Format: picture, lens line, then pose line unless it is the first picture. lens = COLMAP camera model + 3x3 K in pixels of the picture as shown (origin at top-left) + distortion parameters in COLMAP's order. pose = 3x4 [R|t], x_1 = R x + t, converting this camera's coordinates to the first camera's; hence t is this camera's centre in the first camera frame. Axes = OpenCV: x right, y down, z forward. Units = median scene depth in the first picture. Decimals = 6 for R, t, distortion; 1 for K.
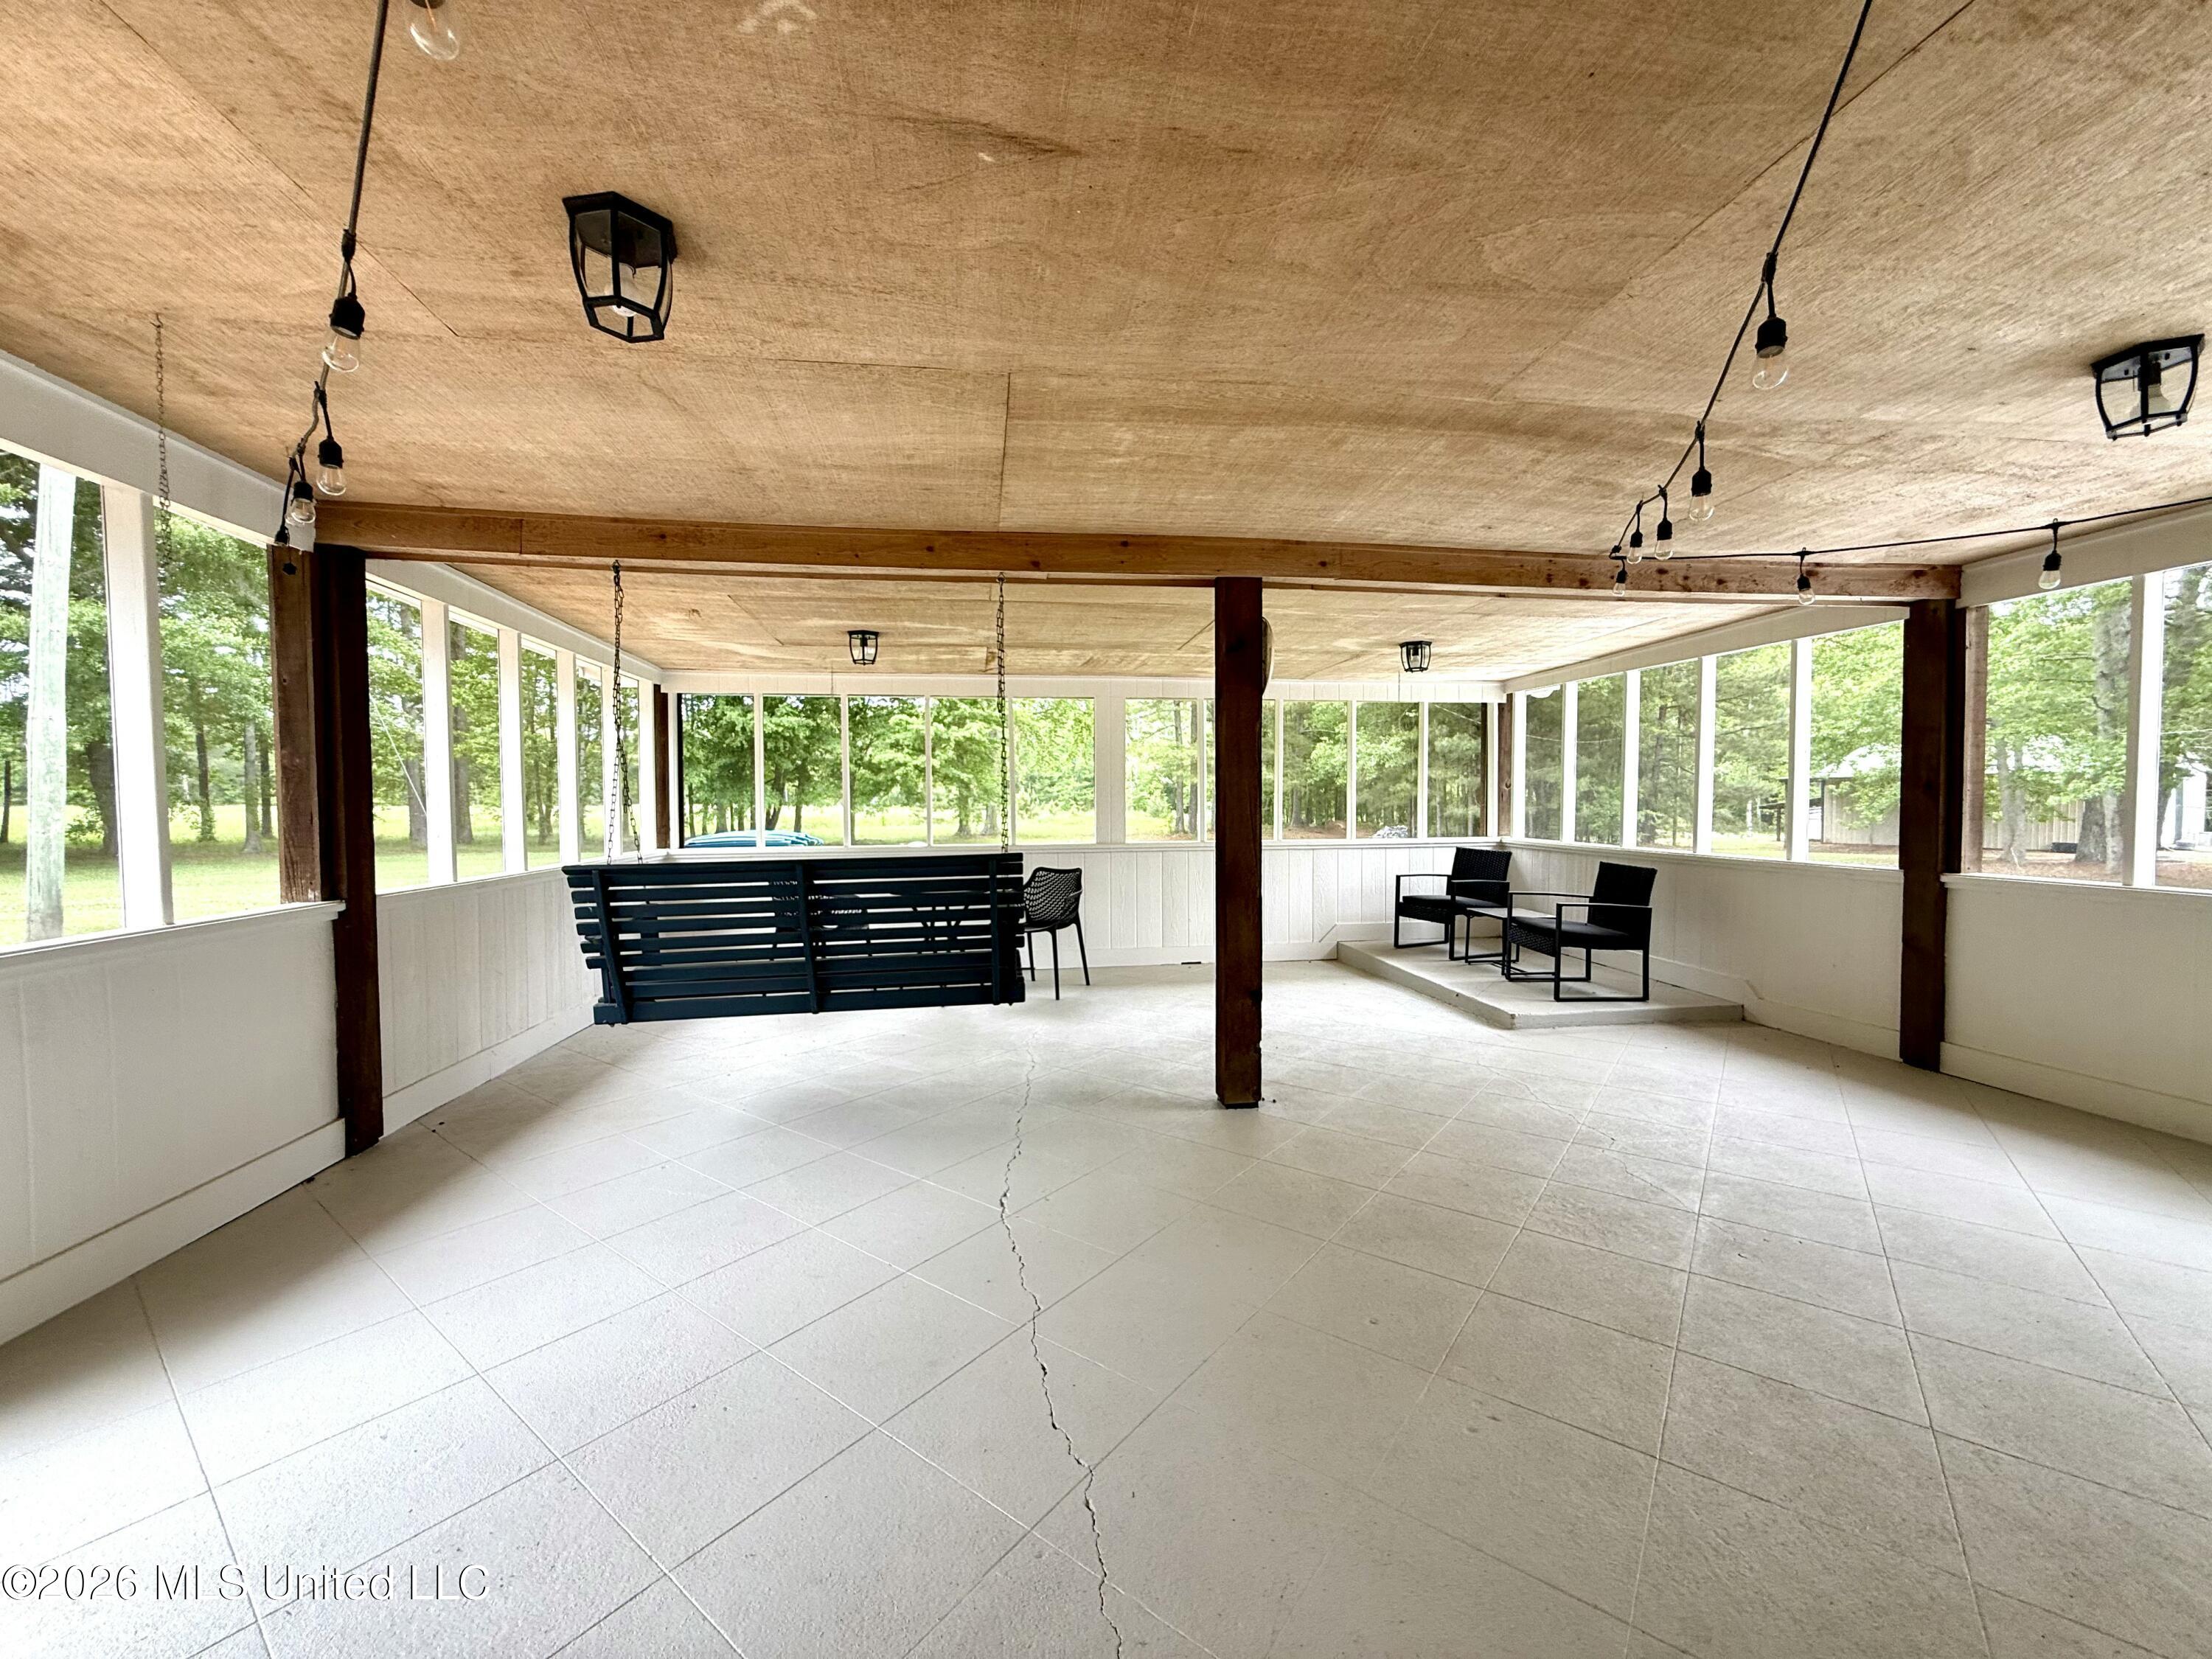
lens RADIAL K [[885.7, 0, 1098.8], [0, 885.7, 828.9], [0, 0, 1]] dist [-0.000573, 0.000587]
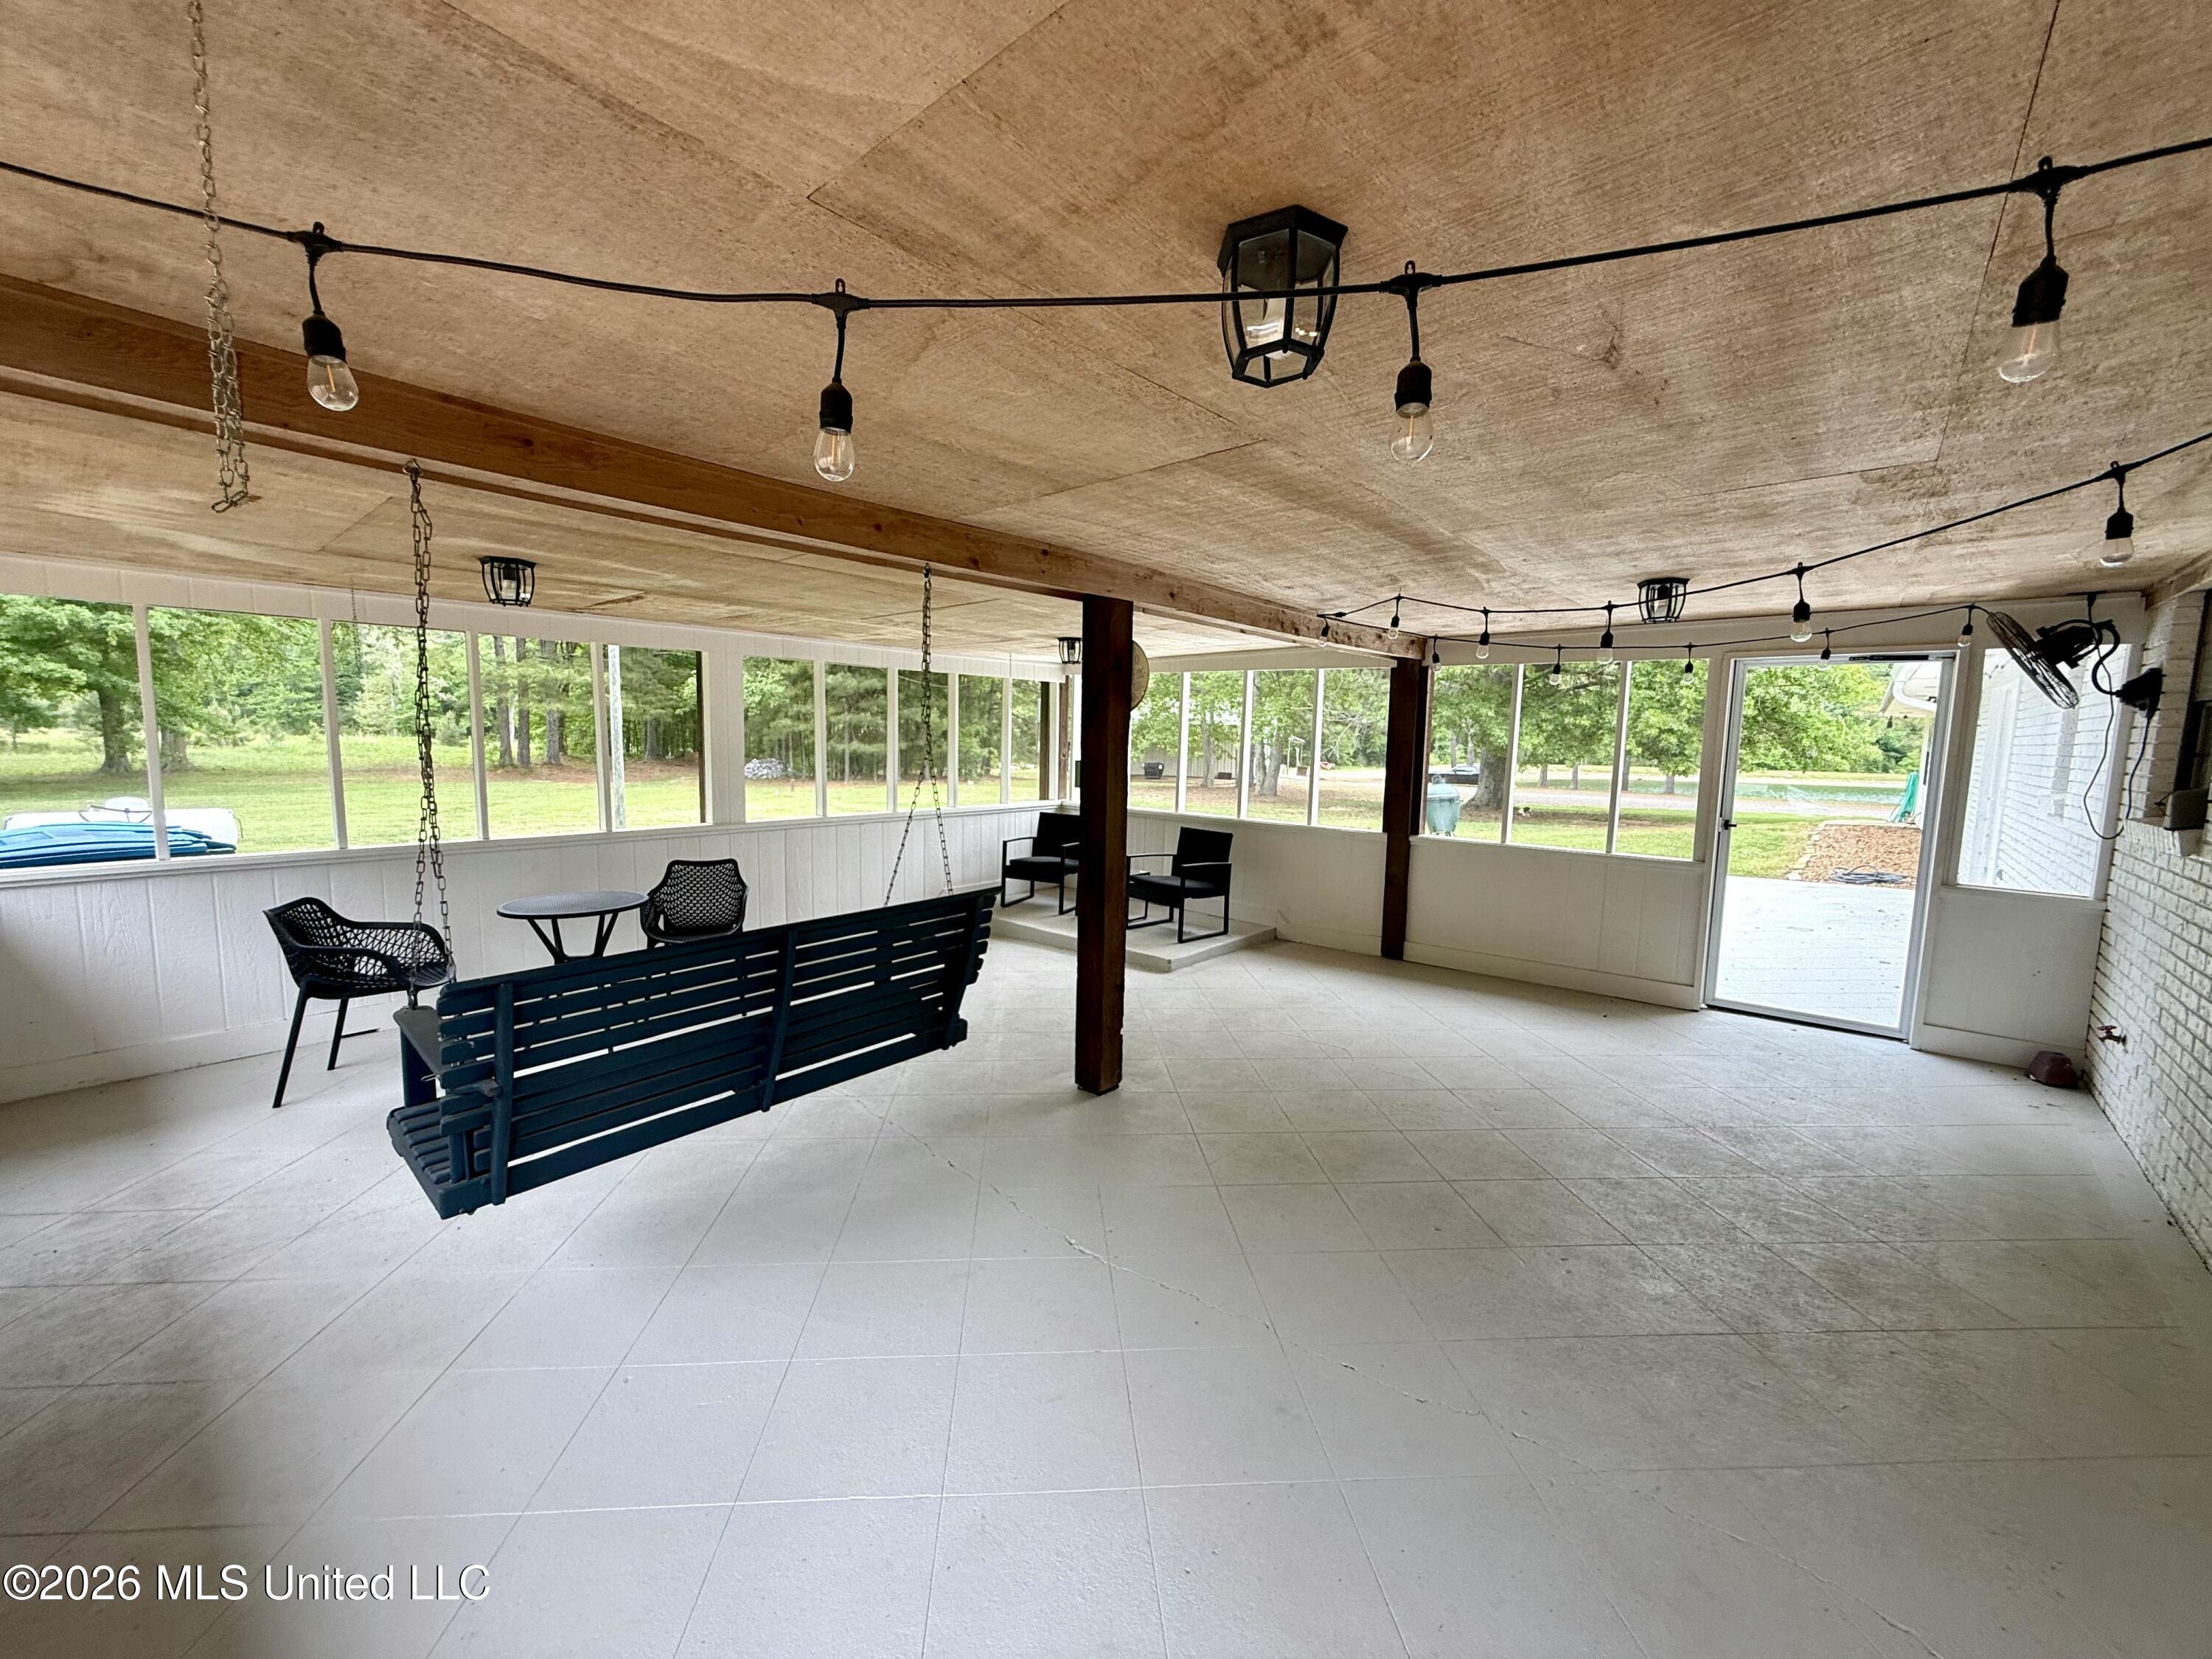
lens RADIAL K [[885.7, 0, 1098.8], [0, 885.7, 828.9], [0, 0, 1]] dist [-0.000573, 0.000587]
pose [[0.750334, -0.050166, 0.659152, -0.482340], [-0.004243, 0.996730, 0.080687, -0.083753], [-0.661045, -0.063339, 0.747668, 0.186072]]
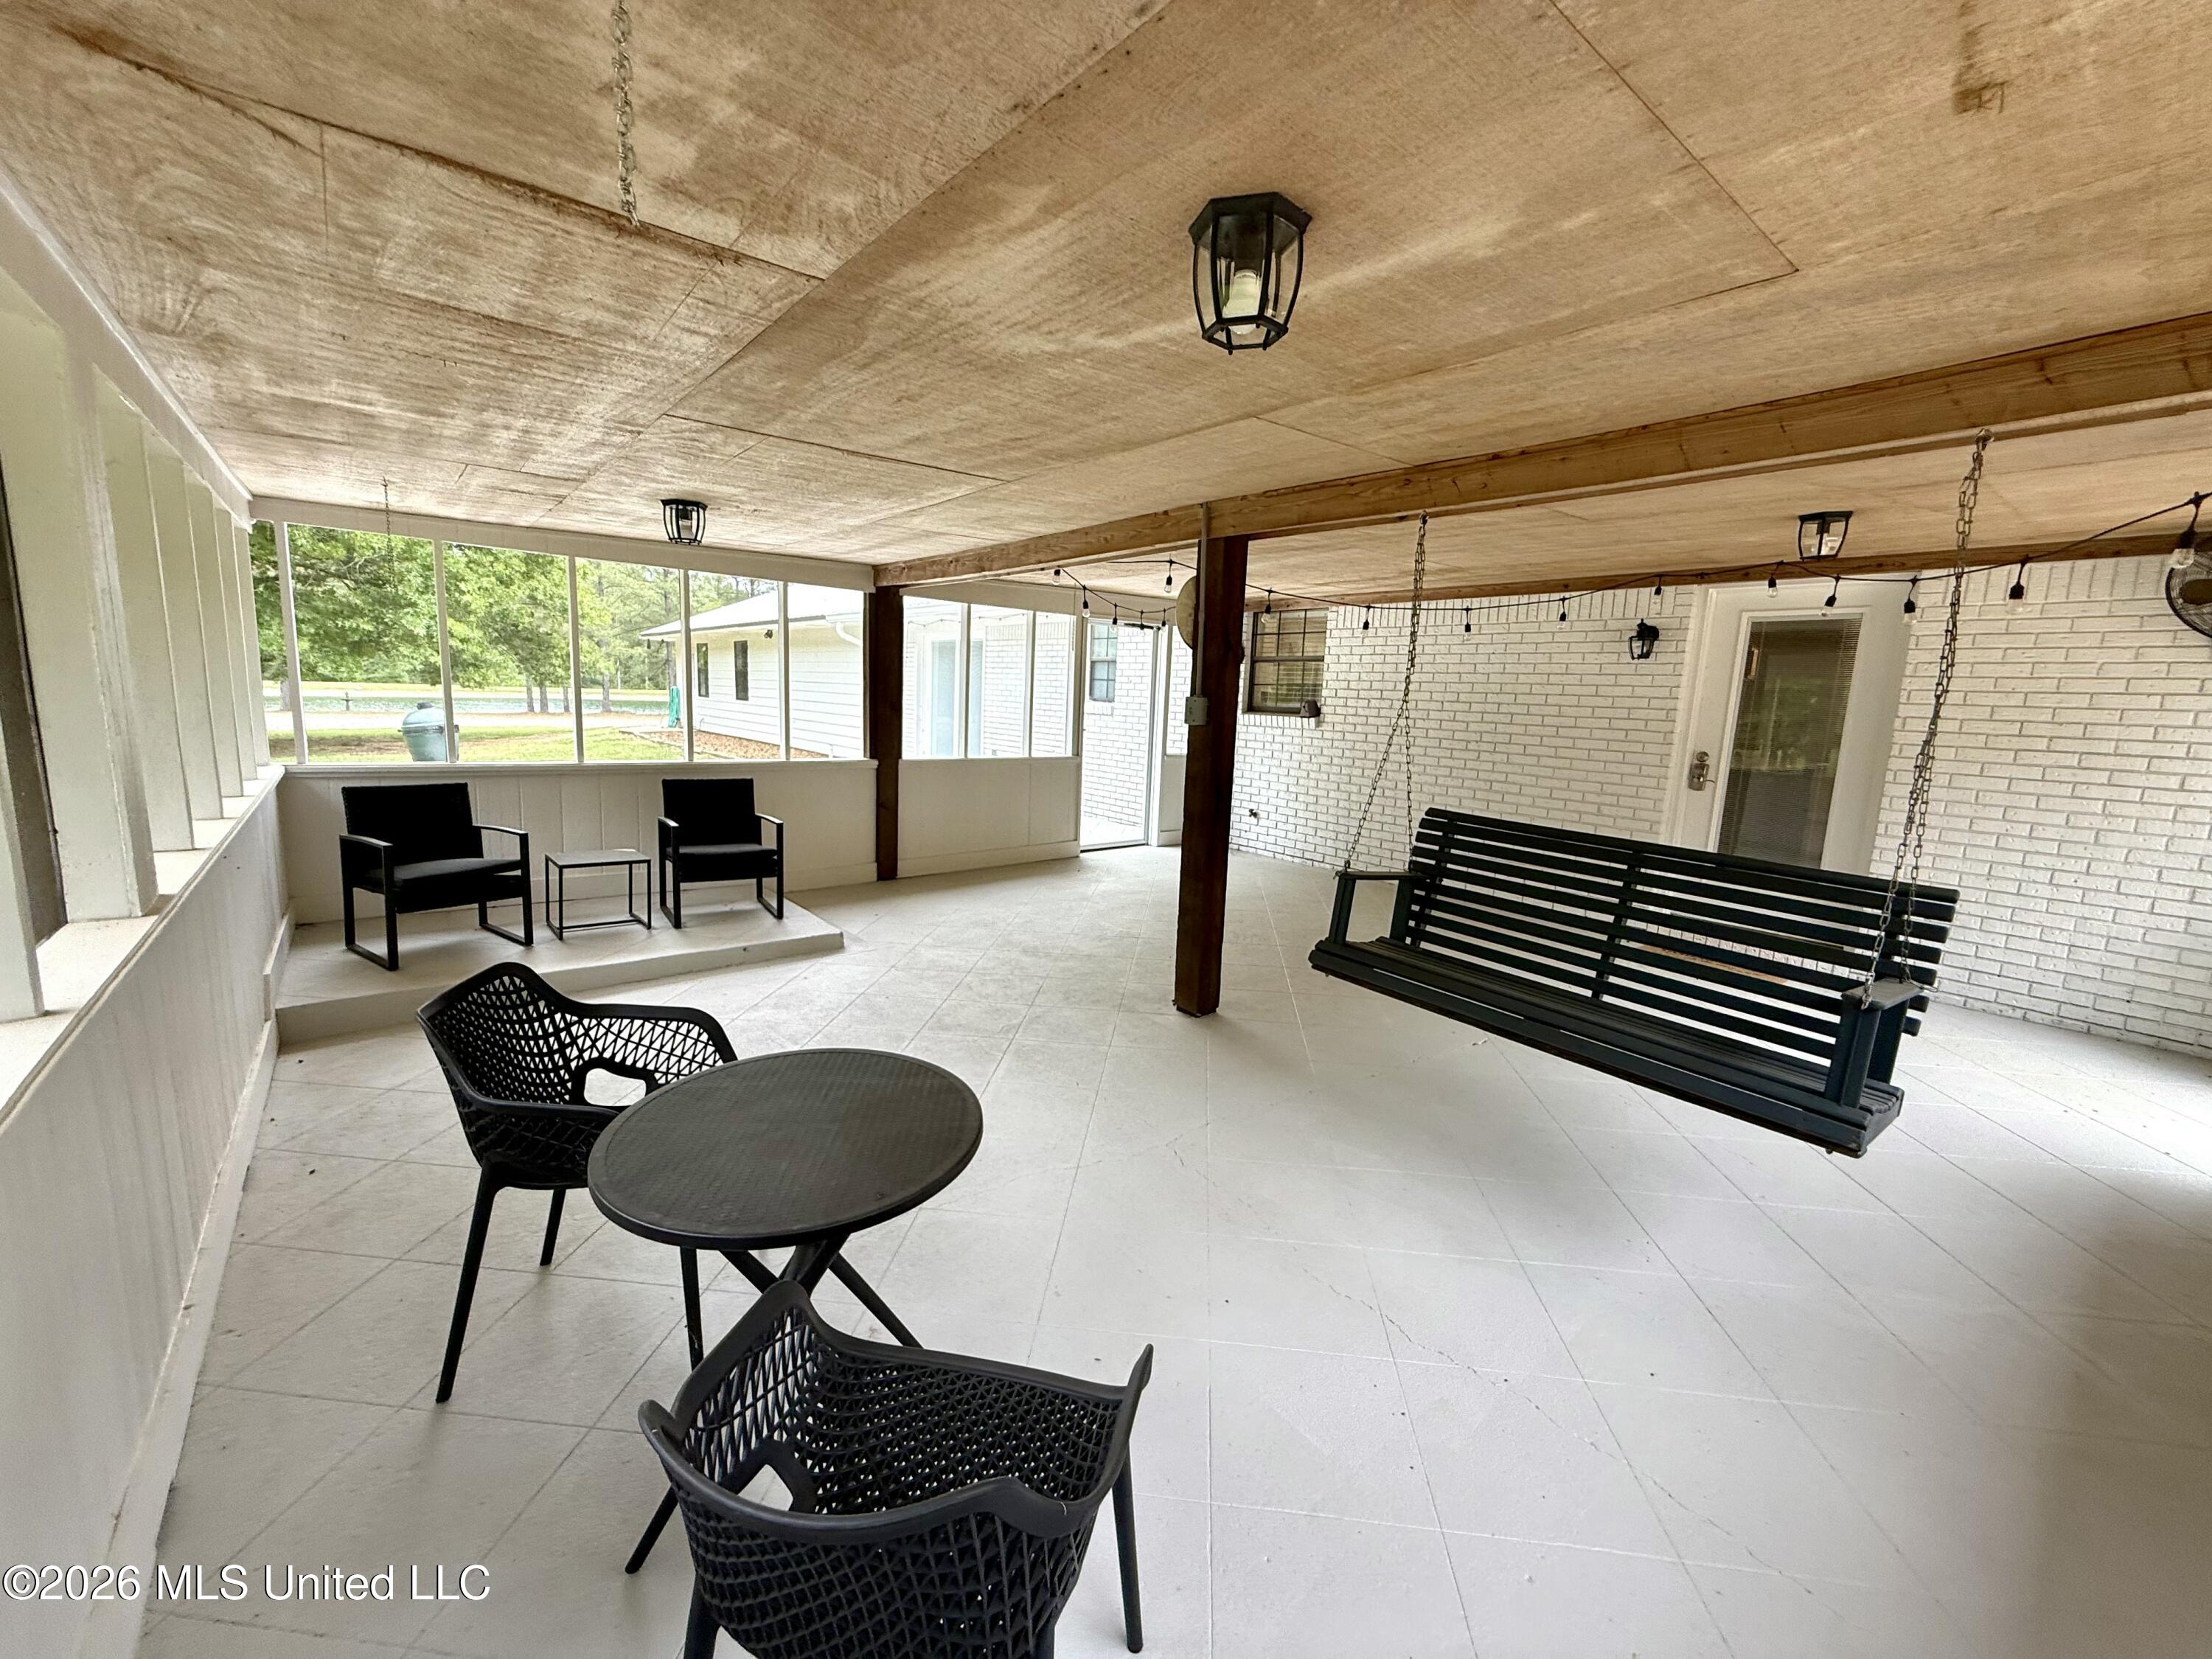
lens RADIAL K [[885.7, 0, 1098.8], [0, 885.7, 828.9], [0, 0, 1]] dist [-0.000573, 0.000587]
pose [[-0.519577, -0.144614, 0.842097, -0.615441], [-0.011970, 0.986708, 0.162062, -0.088461], [-0.854340, 0.074124, -0.514402, 1.489144]]
